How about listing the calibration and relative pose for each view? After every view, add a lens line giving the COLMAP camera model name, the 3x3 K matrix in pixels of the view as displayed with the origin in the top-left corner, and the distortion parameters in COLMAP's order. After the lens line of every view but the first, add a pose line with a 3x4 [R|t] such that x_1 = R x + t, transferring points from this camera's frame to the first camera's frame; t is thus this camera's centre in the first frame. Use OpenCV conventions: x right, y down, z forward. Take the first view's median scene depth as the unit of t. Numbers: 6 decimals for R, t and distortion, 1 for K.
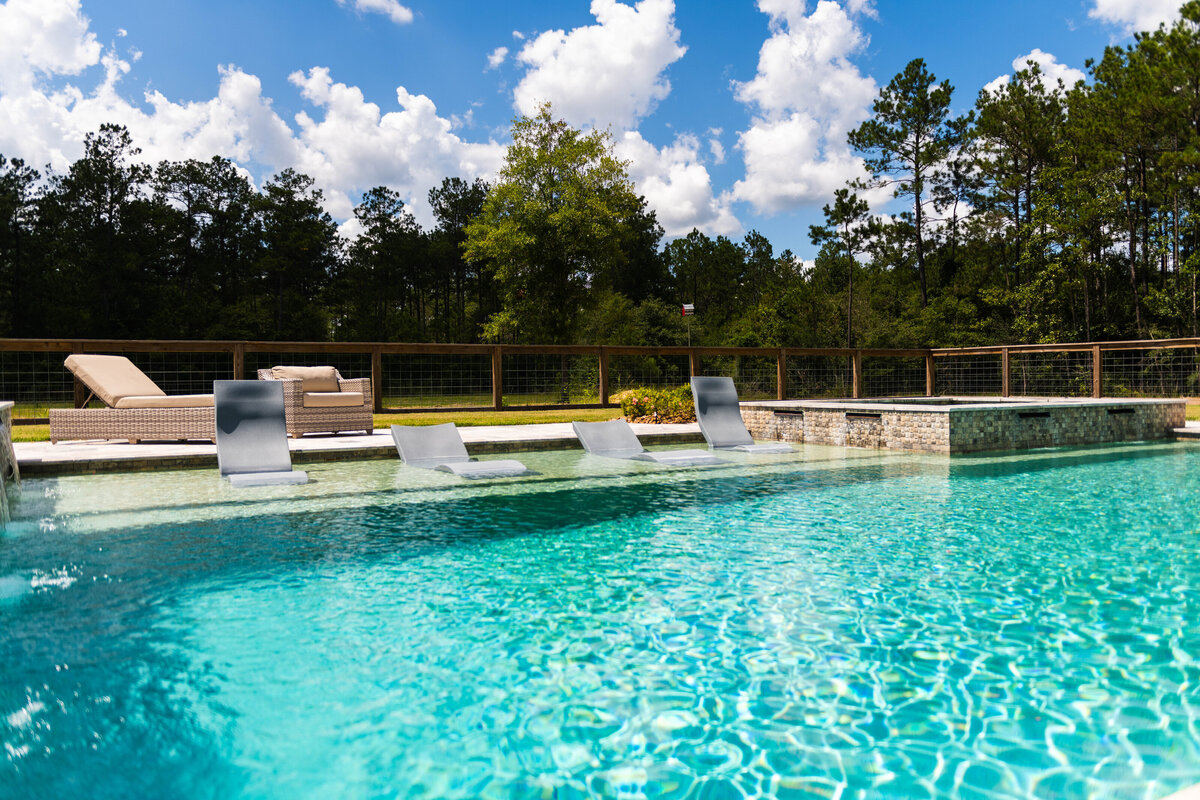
lens RADIAL K [[936.8, 0, 606.0], [0, 936.8, 407.0], [0, 0, 1]] dist [-0.004597, 0.001452]
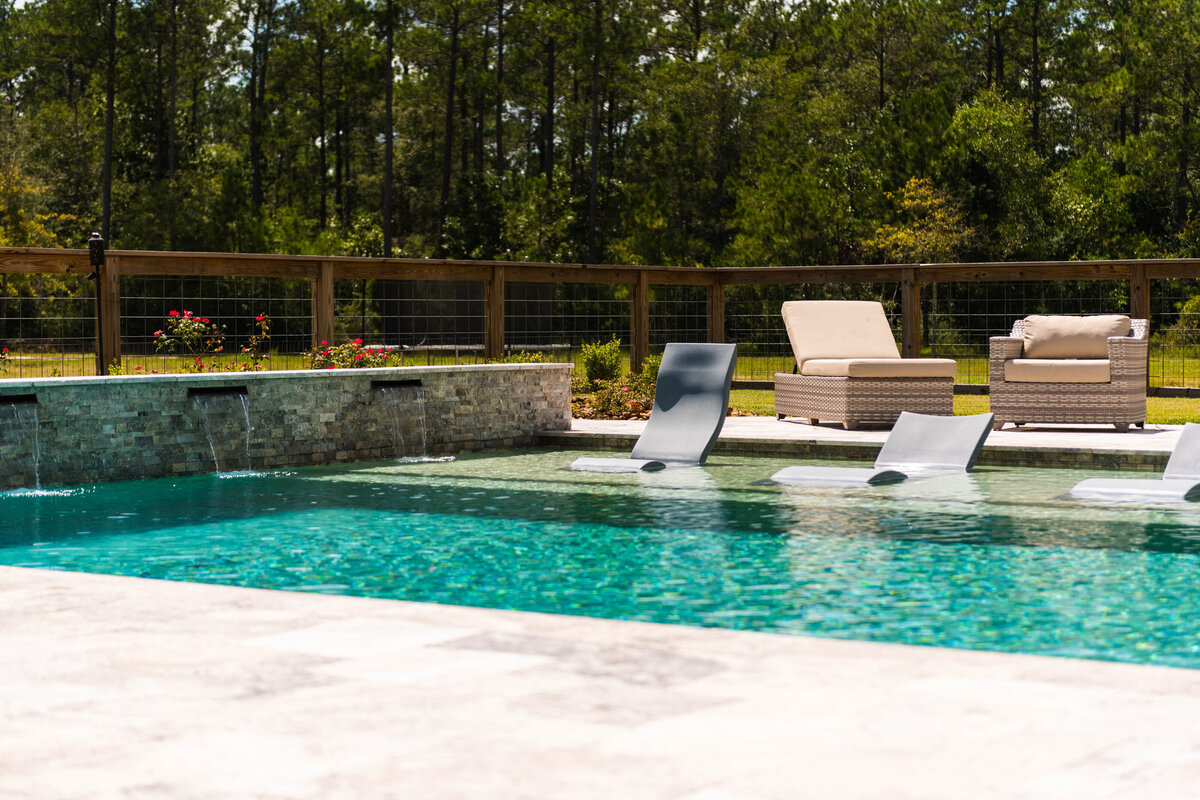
lens RADIAL K [[2326.9, 0, 588.4], [0, 2326.9, 395.7], [0, 0, 1]] dist [-0.013539, 0.000000]
pose [[0.415903, 0.038727, -0.908584, 0.296288], [-0.026508, 0.999185, 0.030454, -0.009092], [0.909023, 0.011419, 0.416590, 0.025398]]
